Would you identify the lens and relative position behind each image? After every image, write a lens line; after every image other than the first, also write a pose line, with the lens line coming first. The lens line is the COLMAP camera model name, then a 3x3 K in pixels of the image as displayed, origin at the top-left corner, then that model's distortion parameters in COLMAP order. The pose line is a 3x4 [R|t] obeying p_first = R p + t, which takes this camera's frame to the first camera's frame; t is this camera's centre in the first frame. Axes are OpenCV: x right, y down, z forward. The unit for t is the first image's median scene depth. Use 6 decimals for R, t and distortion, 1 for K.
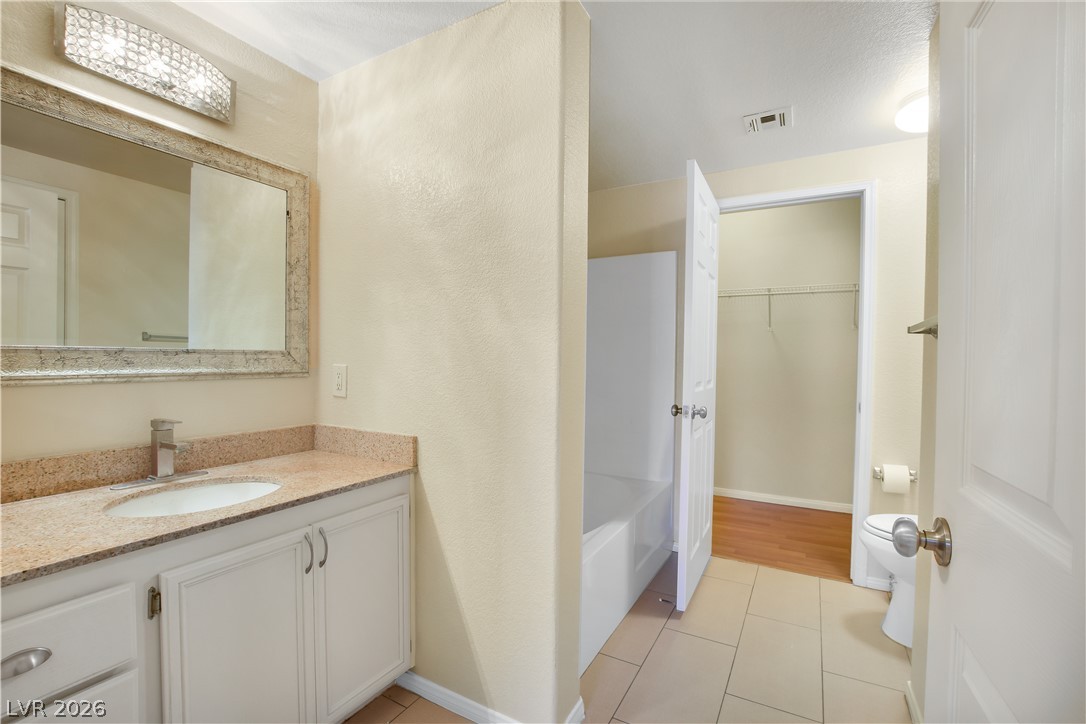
lens RADIAL K [[480.5, 0, 540.7], [0, 480.5, 357.2], [0, 0, 1]] dist [-0.038246, 0.008633]
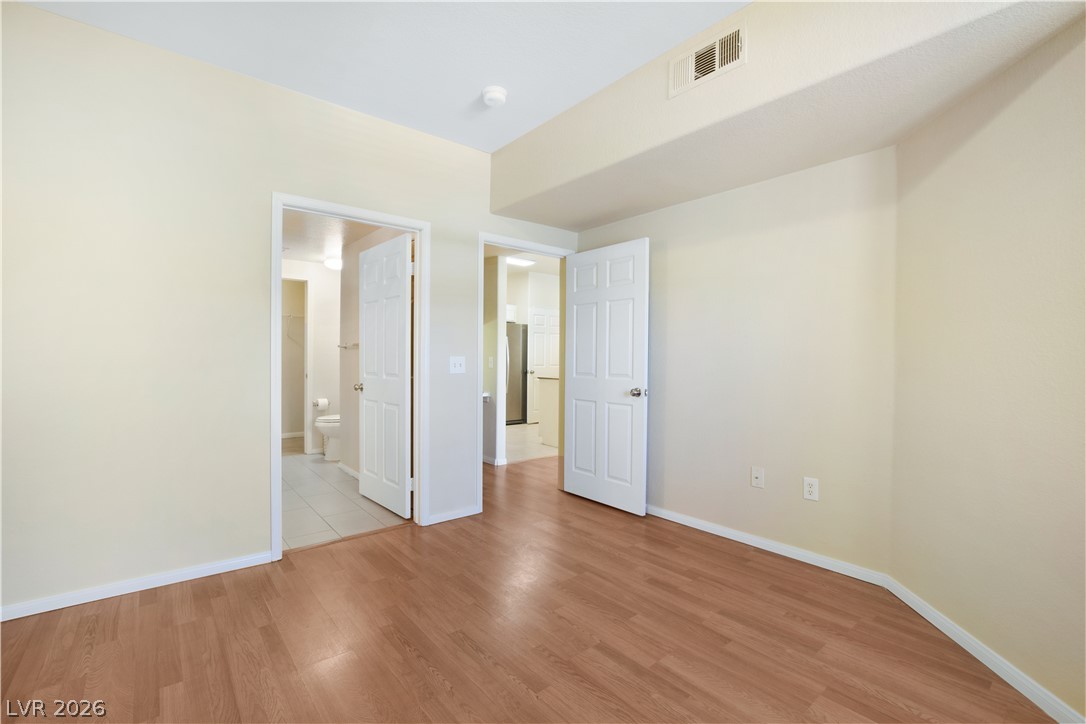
lens RADIAL K [[480.5, 0, 540.7], [0, 480.5, 357.2], [0, 0, 1]] dist [-0.038246, 0.008633]
pose [[0.370005, -0.018097, 0.928853, -1.054991], [-0.000808, 0.999804, 0.019802, -0.025290], [-0.929029, -0.008077, 0.369918, -0.896691]]
